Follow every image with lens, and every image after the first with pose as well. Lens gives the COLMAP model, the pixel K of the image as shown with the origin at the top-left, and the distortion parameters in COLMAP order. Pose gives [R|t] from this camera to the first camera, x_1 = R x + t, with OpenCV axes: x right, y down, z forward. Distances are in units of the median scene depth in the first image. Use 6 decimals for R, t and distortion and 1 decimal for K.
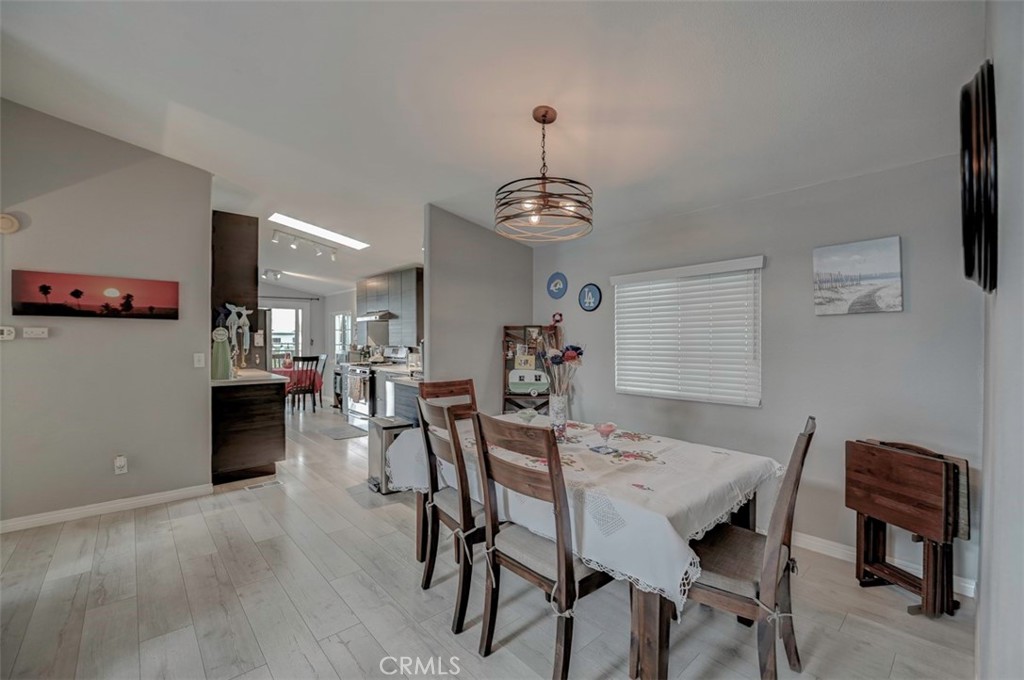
lens RADIAL K [[413.8, 0, 511.9], [0, 413.8, 338.0], [0, 0, 1]] dist [0.000855, -0.005896]
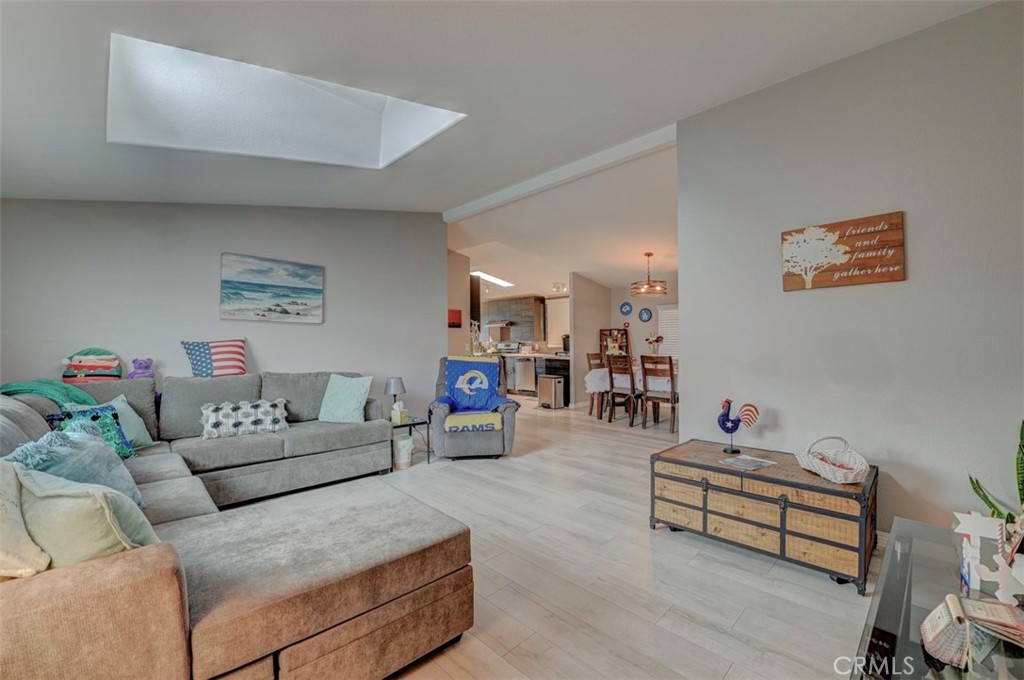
lens RADIAL K [[413.8, 0, 511.9], [0, 413.8, 338.0], [0, 0, 1]] dist [0.000855, -0.005896]
pose [[0.998597, -0.009433, 0.052111, -0.661087], [0.009698, 0.999941, -0.004825, 0.021762], [-0.052062, 0.005324, 0.998630, -1.161260]]
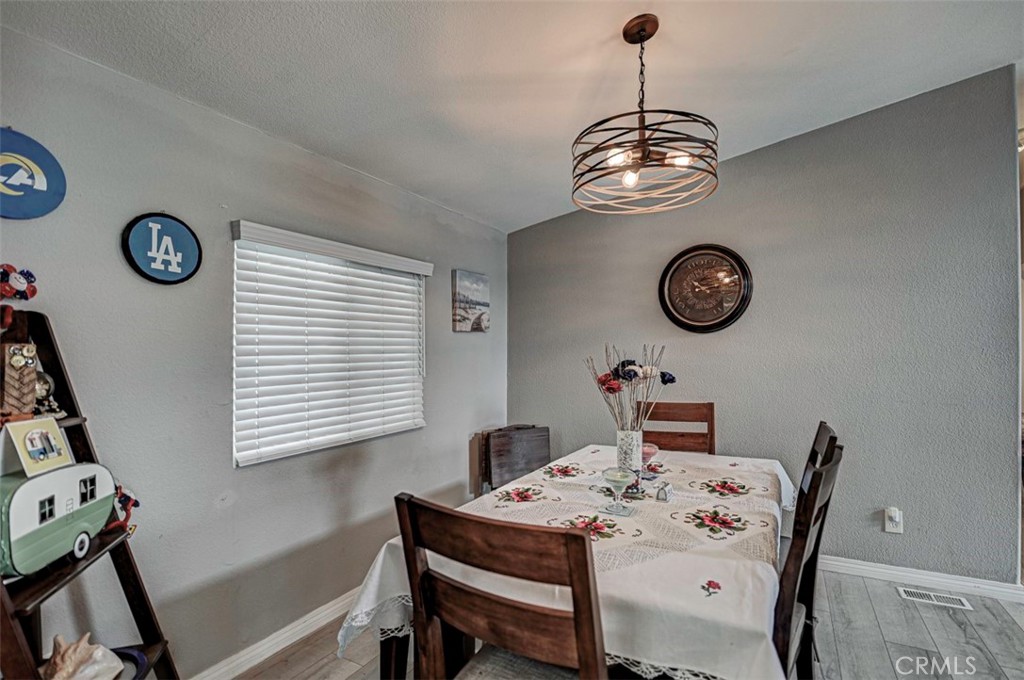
lens RADIAL K [[489.8, 0, 513.5], [0, 489.8, 356.6], [0, 0, 1]] dist [-0.013319, 0.000111]
pose [[-0.323515, -0.005186, 0.946209, -0.401664], [0.005425, 0.999958, 0.007335, 0.003551], [-0.946208, 0.007506, -0.323473, 0.942672]]
